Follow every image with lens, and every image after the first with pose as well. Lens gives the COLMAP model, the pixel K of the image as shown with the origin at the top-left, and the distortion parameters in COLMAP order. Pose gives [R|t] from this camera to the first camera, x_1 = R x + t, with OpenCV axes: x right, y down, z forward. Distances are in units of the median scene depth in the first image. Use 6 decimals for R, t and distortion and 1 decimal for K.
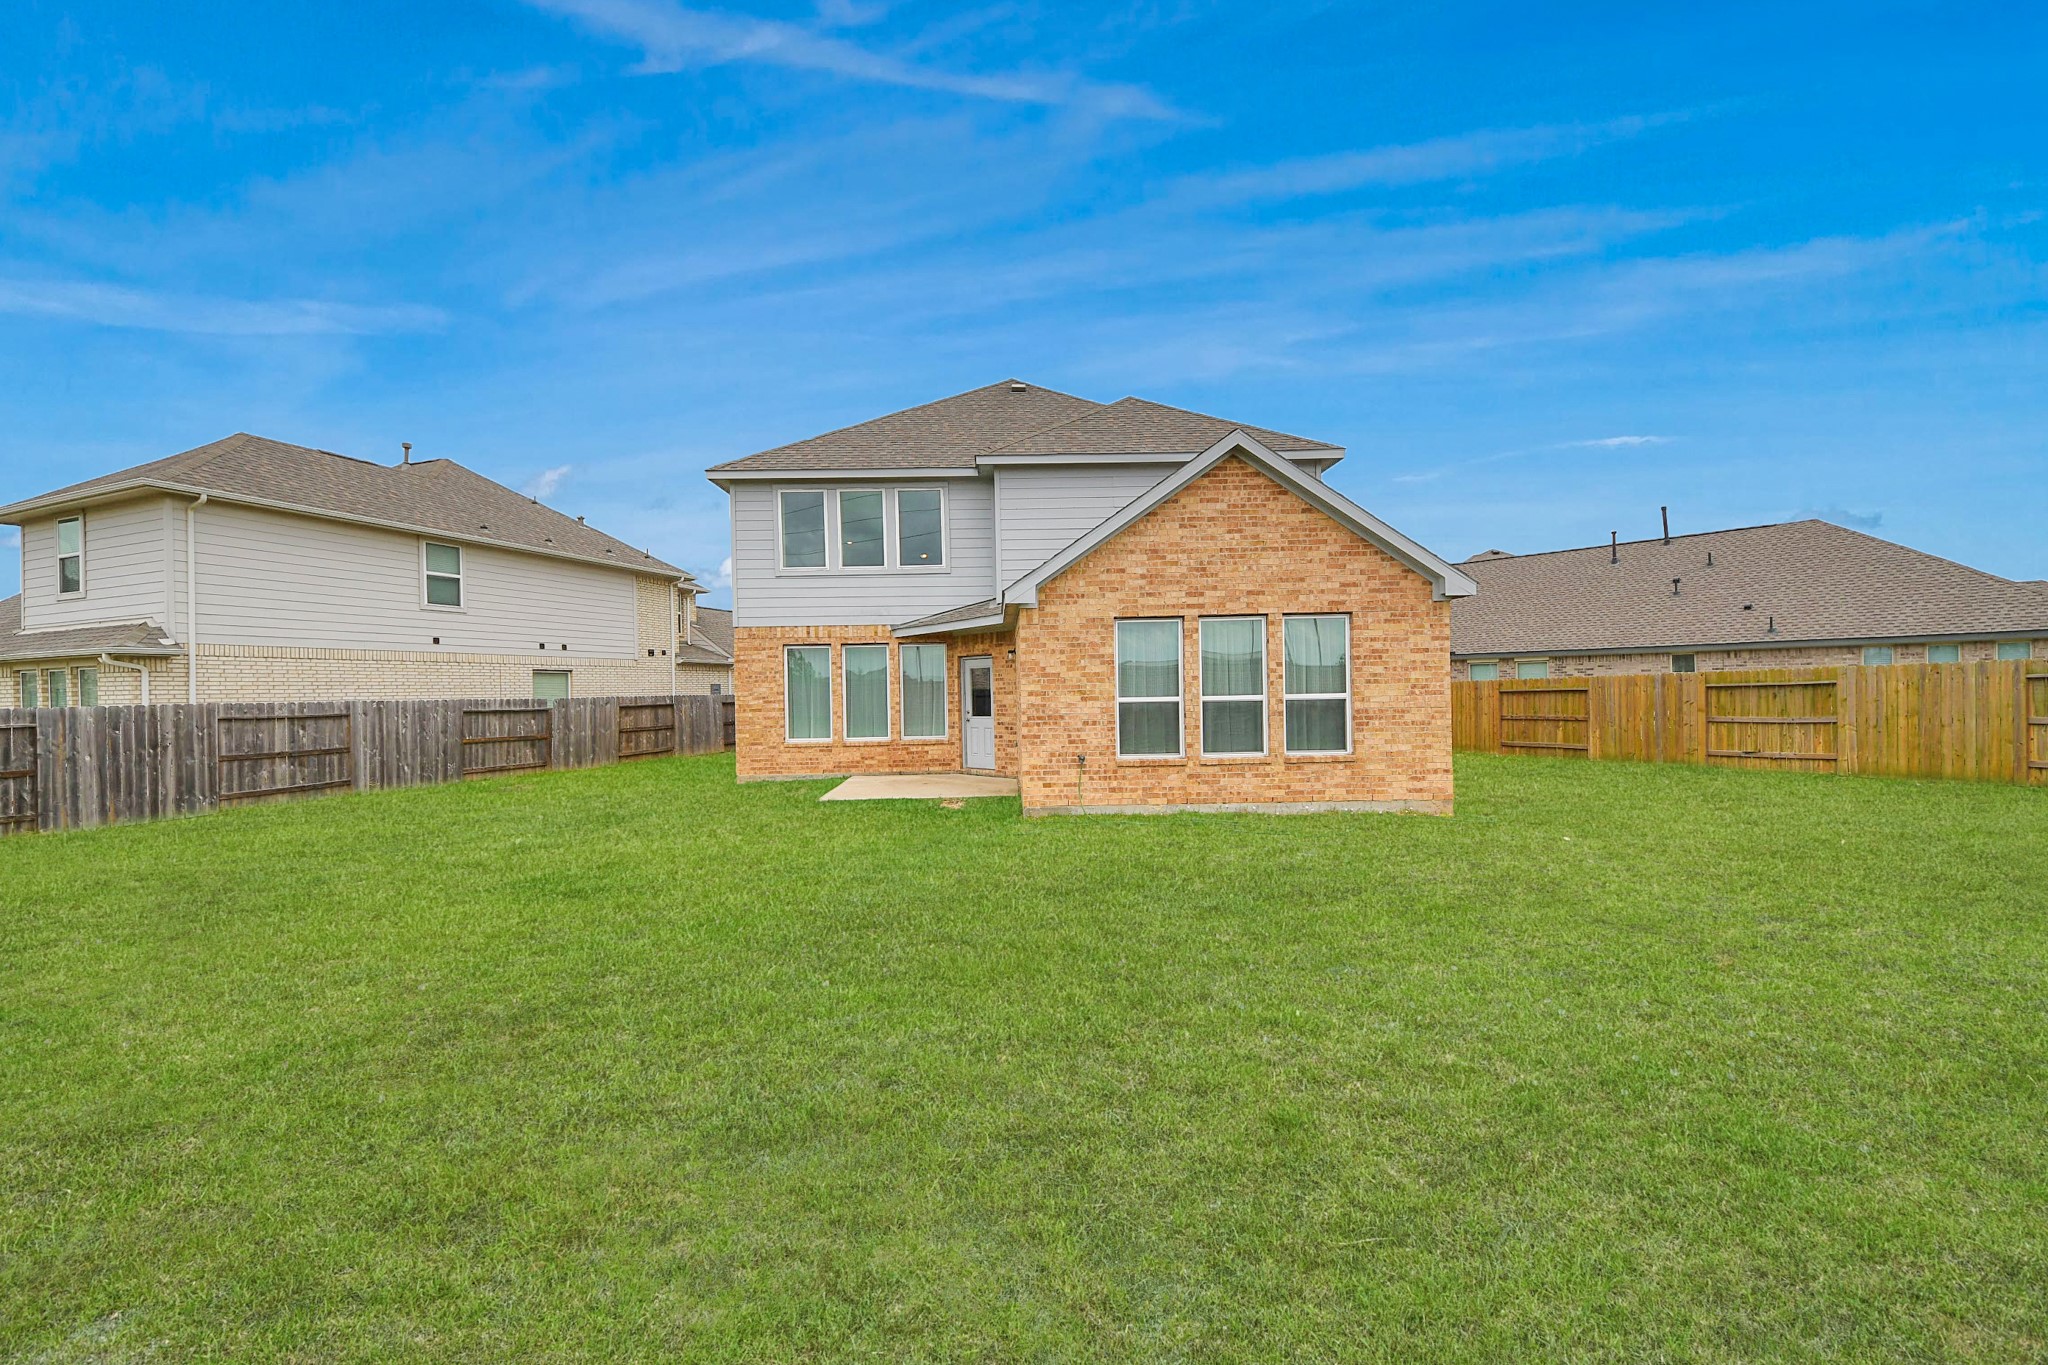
lens RADIAL K [[739.2, 0, 1024.1], [0, 739.2, 694.1], [0, 0, 1]] dist [0.021062, -0.000052]
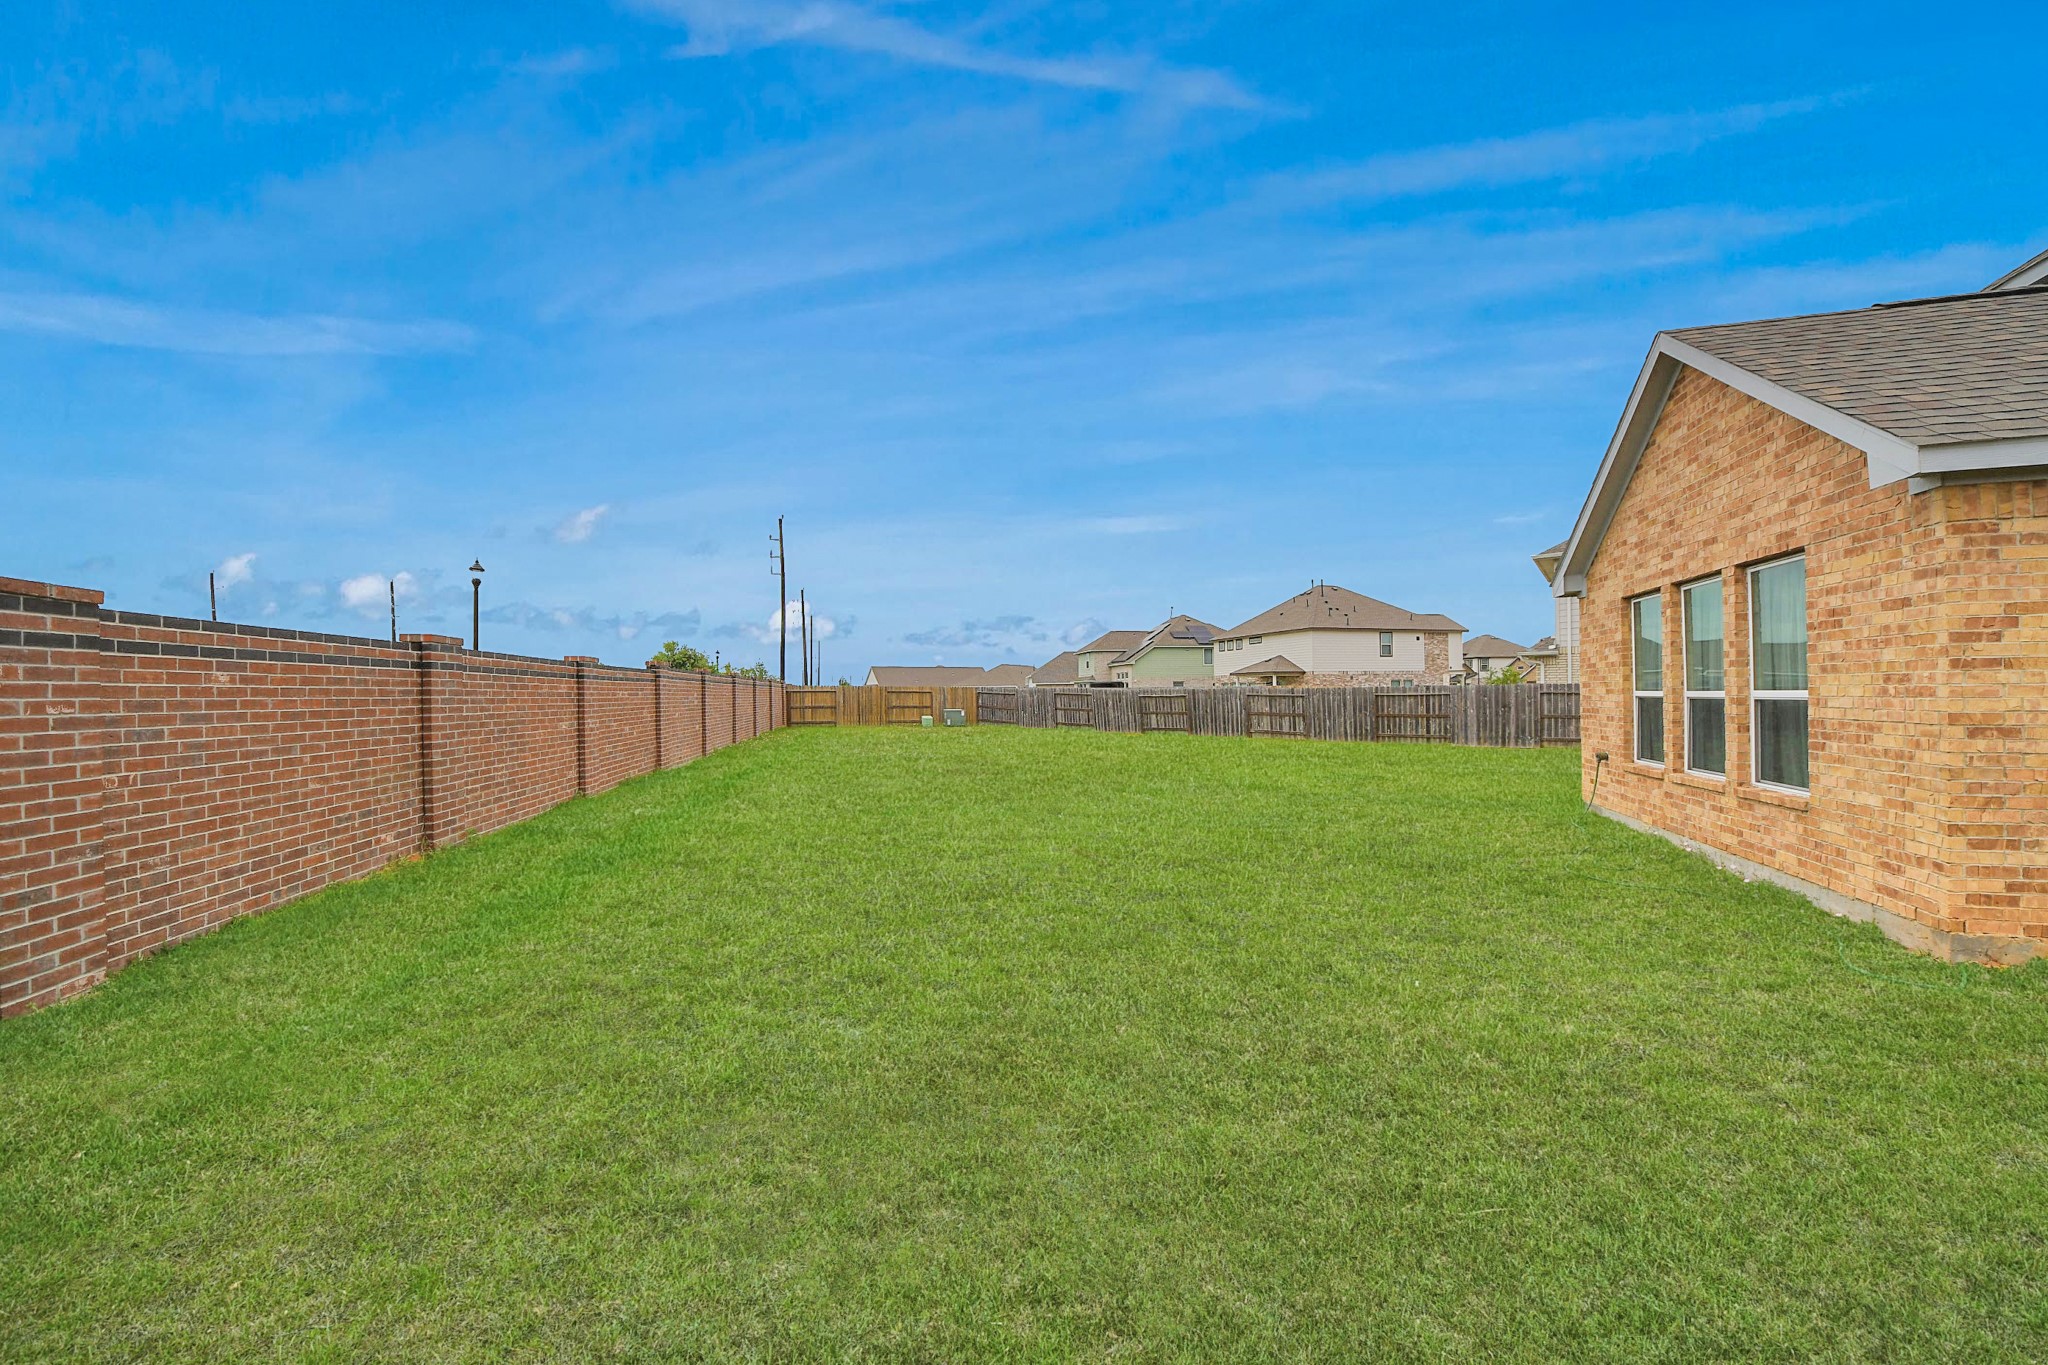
lens RADIAL K [[739.2, 0, 1026.2], [0, 739.2, 690.5], [0, 0, 1]] dist [0.021062, -0.000052]
pose [[-0.333645, 0.017987, -0.942527, 1.183841], [0.016477, 0.999776, 0.013247, -0.018510], [0.942555, -0.011110, -0.333866, 0.633164]]
